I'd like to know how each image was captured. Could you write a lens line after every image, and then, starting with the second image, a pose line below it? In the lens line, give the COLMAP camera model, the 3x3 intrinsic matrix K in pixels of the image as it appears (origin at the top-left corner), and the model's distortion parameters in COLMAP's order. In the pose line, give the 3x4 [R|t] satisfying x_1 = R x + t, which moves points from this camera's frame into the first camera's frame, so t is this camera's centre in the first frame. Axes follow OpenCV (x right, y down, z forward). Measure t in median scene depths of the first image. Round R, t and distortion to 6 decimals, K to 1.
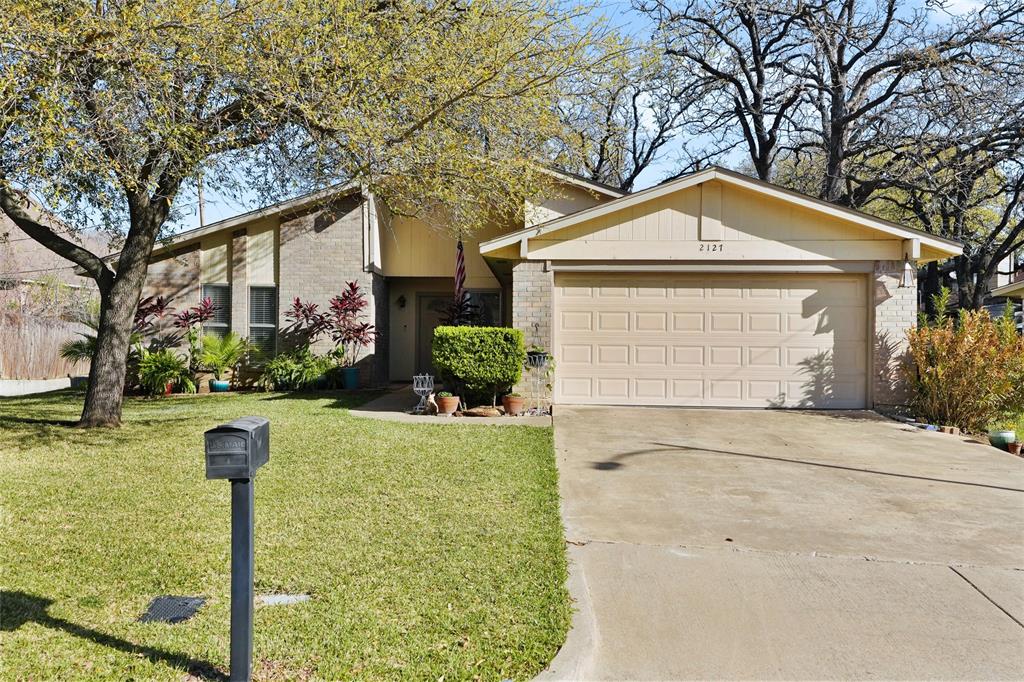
lens RADIAL K [[905.8, 0, 512.1], [0, 905.8, 343.9], [0, 0, 1]] dist [0.013656, 0.009444]
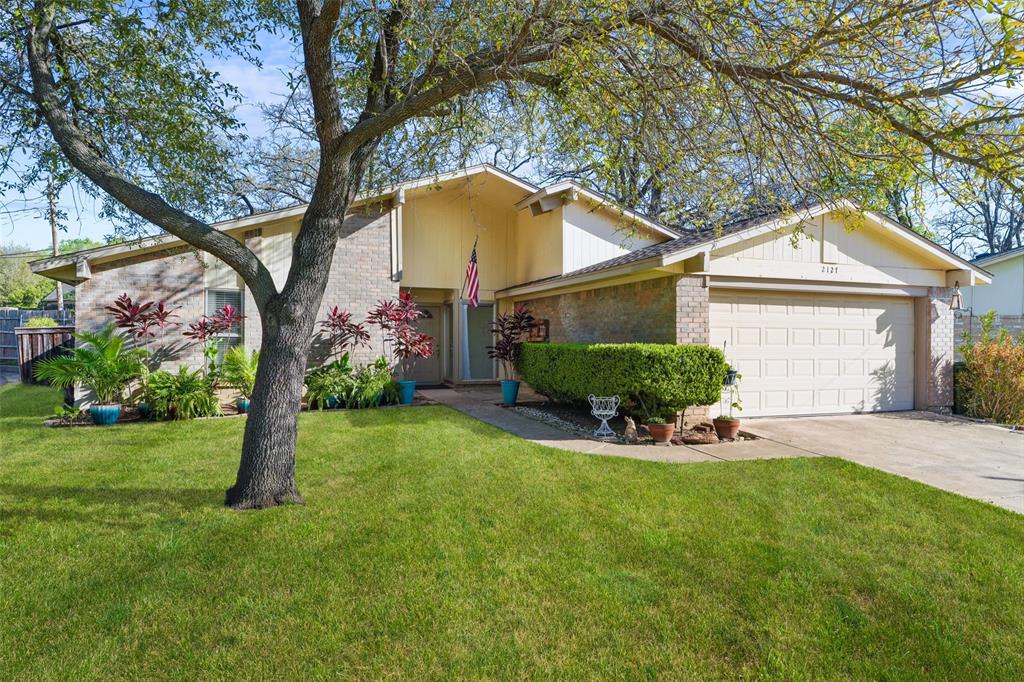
lens RADIAL K [[621.3, 0, 512.3], [0, 621.3, 331.6], [0, 0, 1]] dist [0.004262, -0.001399]
pose [[0.923114, 0.002879, 0.384516, -0.408589], [0.000635, 0.999959, -0.009011, -0.024914], [-0.384526, 0.008562, 0.923074, 0.448042]]
